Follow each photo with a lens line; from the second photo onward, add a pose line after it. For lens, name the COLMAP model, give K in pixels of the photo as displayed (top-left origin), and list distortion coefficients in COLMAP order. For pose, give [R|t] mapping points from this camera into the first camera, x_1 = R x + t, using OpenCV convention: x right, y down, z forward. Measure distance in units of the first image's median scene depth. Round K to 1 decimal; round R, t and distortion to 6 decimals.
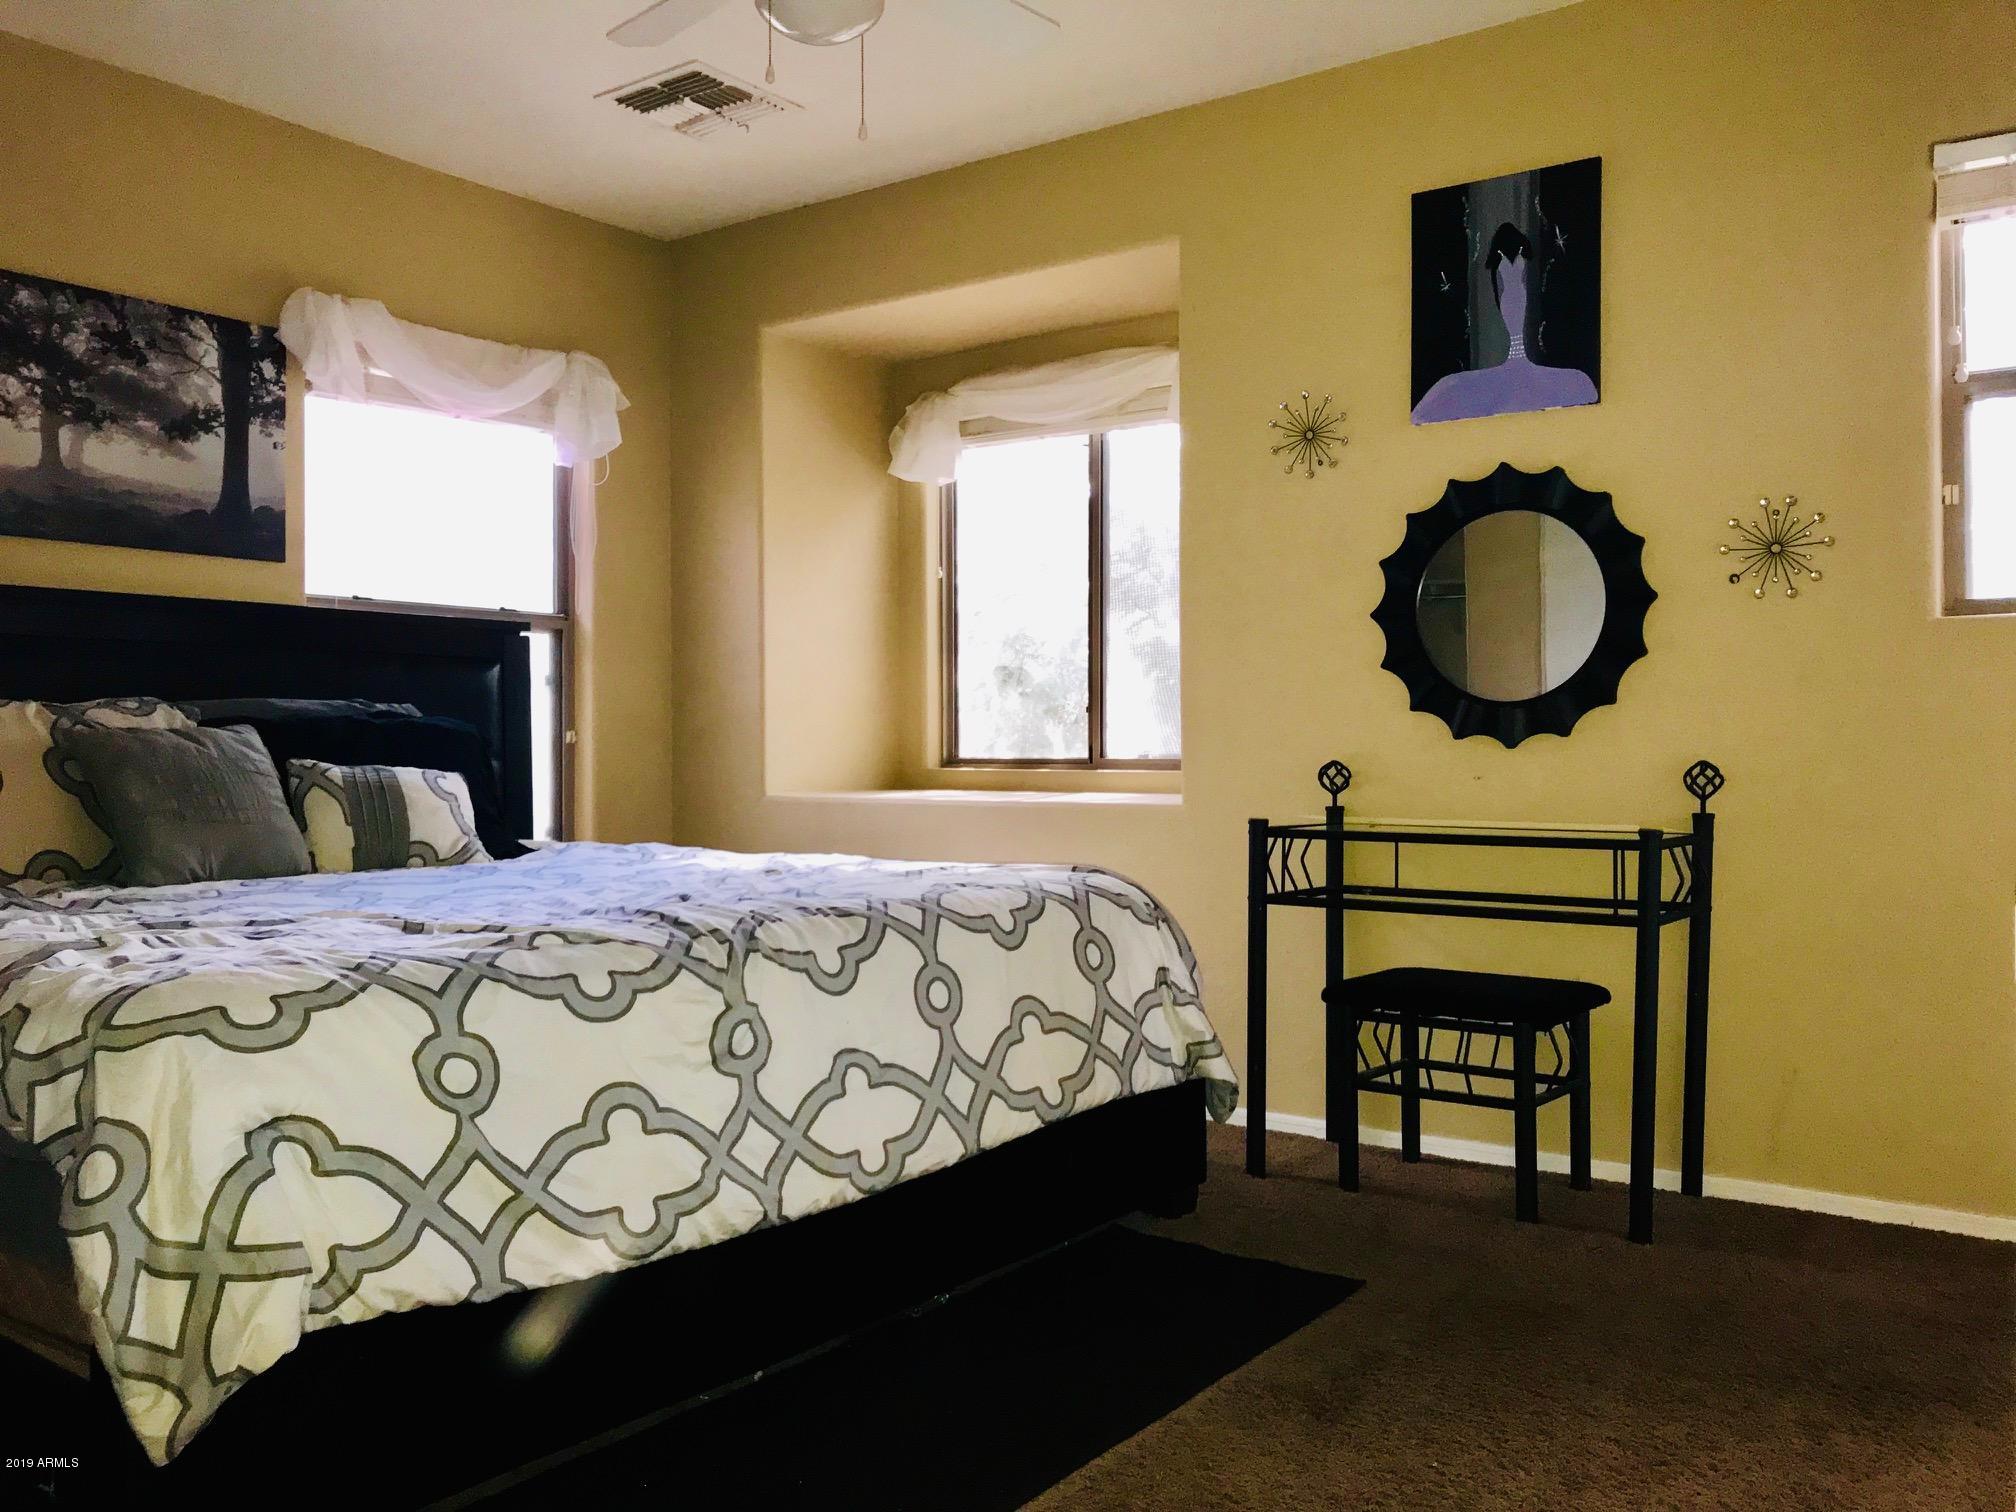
lens RADIAL K [[1648.2, 0, 995.7], [0, 1648.2, 751.6], [0, 0, 1]] dist [0.003567, -0.004652]
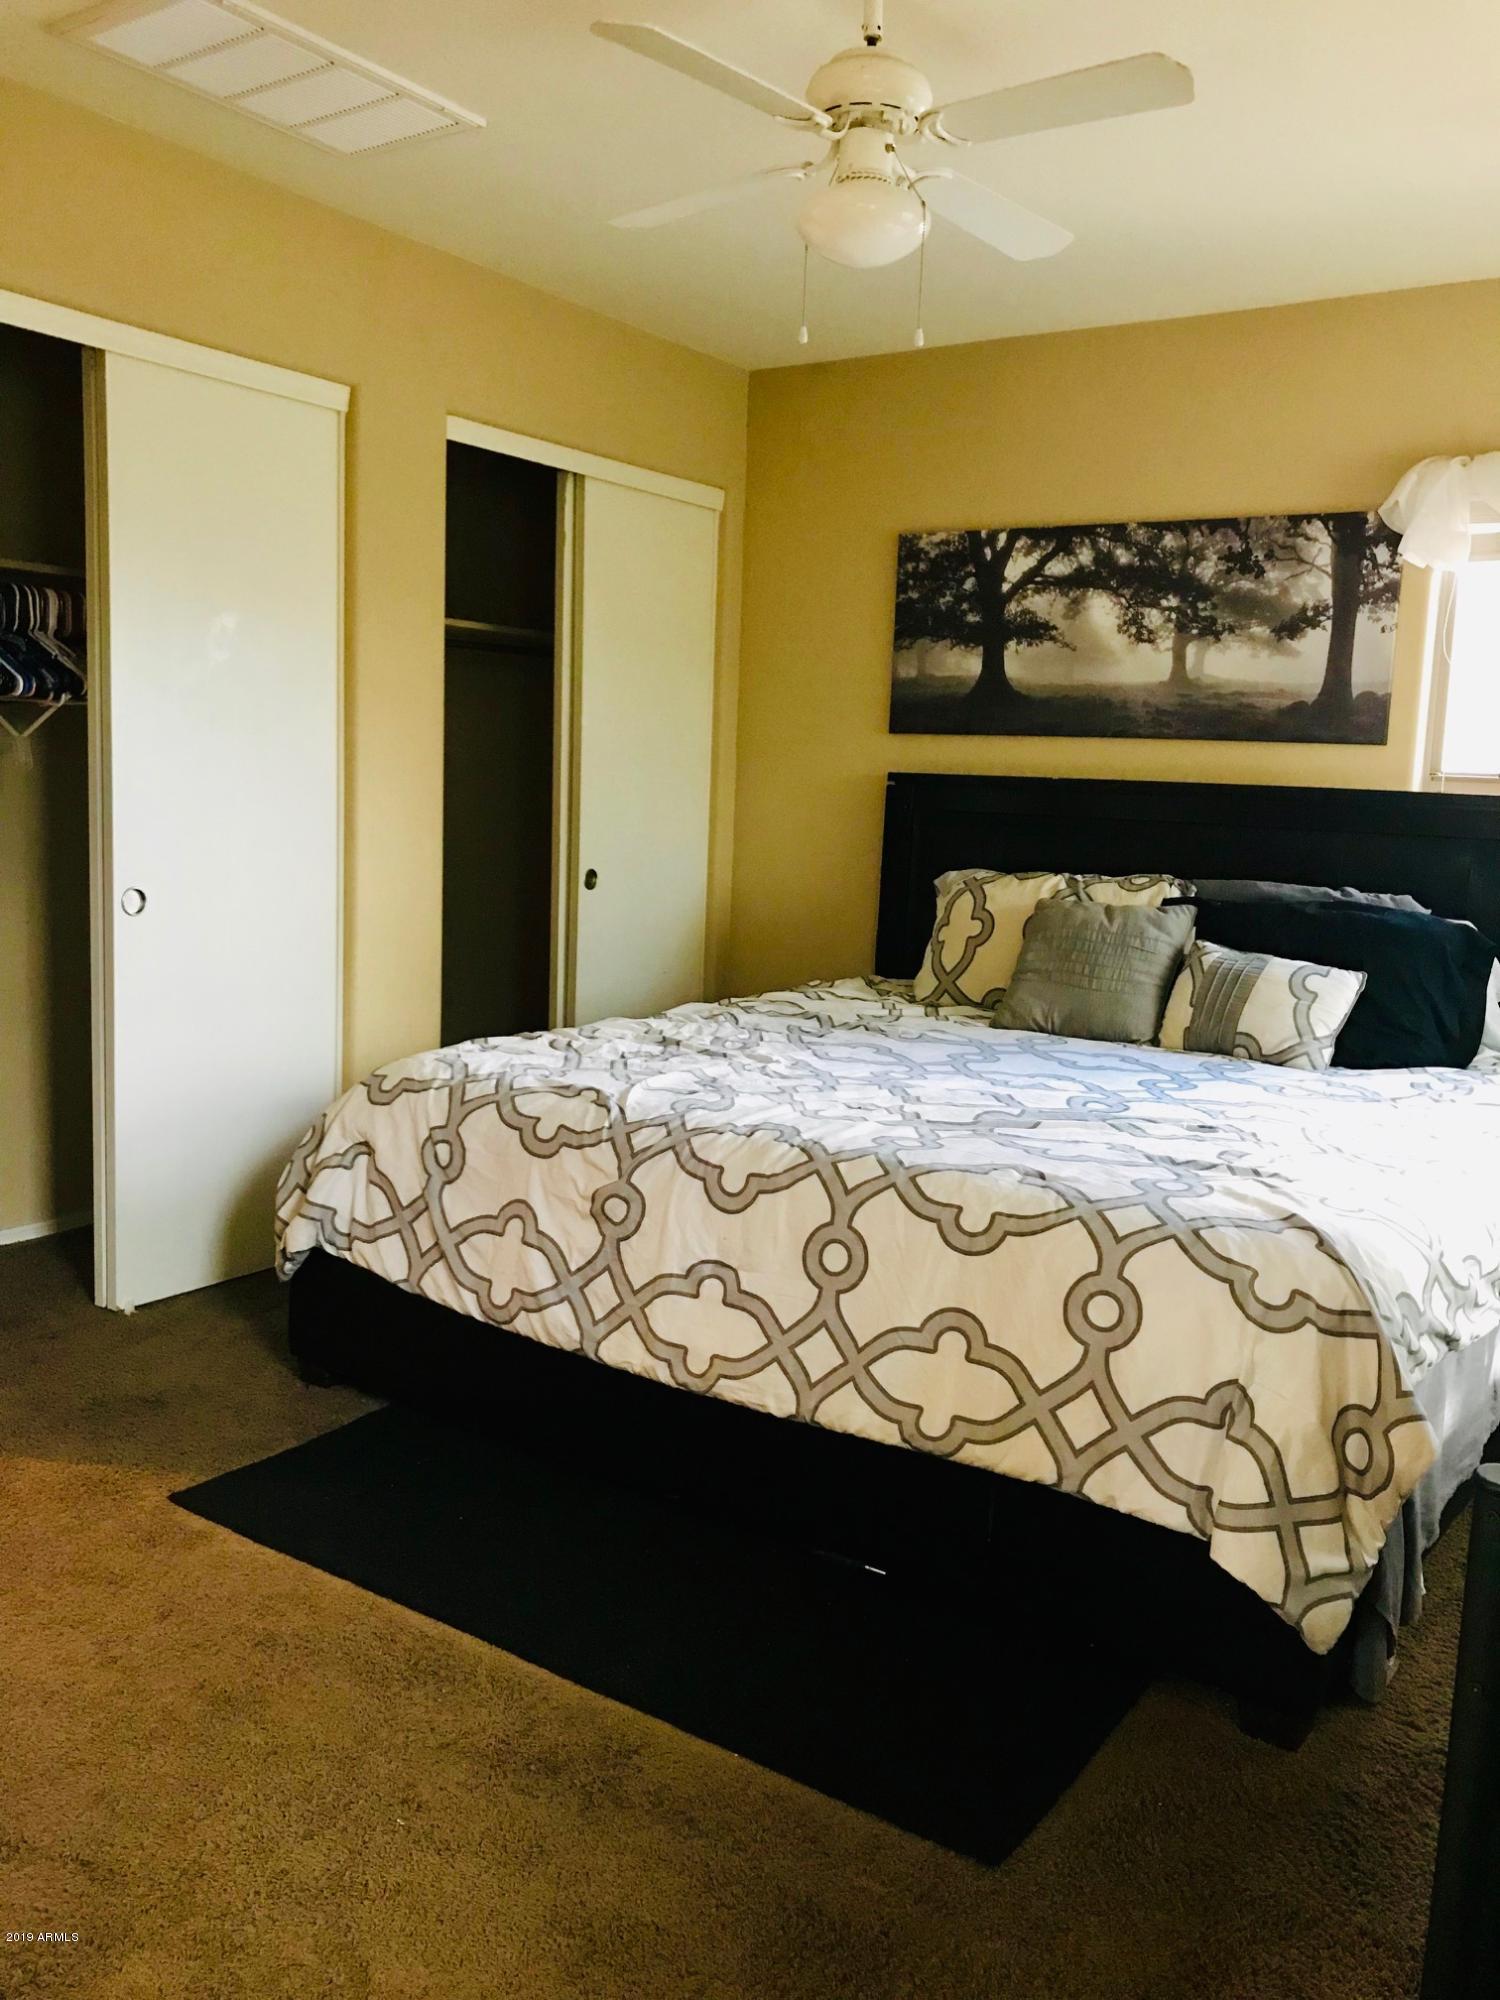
lens RADIAL K [[1635.1, 0, 750.0], [0, 1635.1, 1000.0], [0, 0, 1]] dist [0.003567, -0.004652]
pose [[0.029382, 0.147524, -0.988622, 0.621913], [-0.040668, 0.988407, 0.146283, -0.099115], [0.998741, 0.035907, 0.035041, 0.630221]]
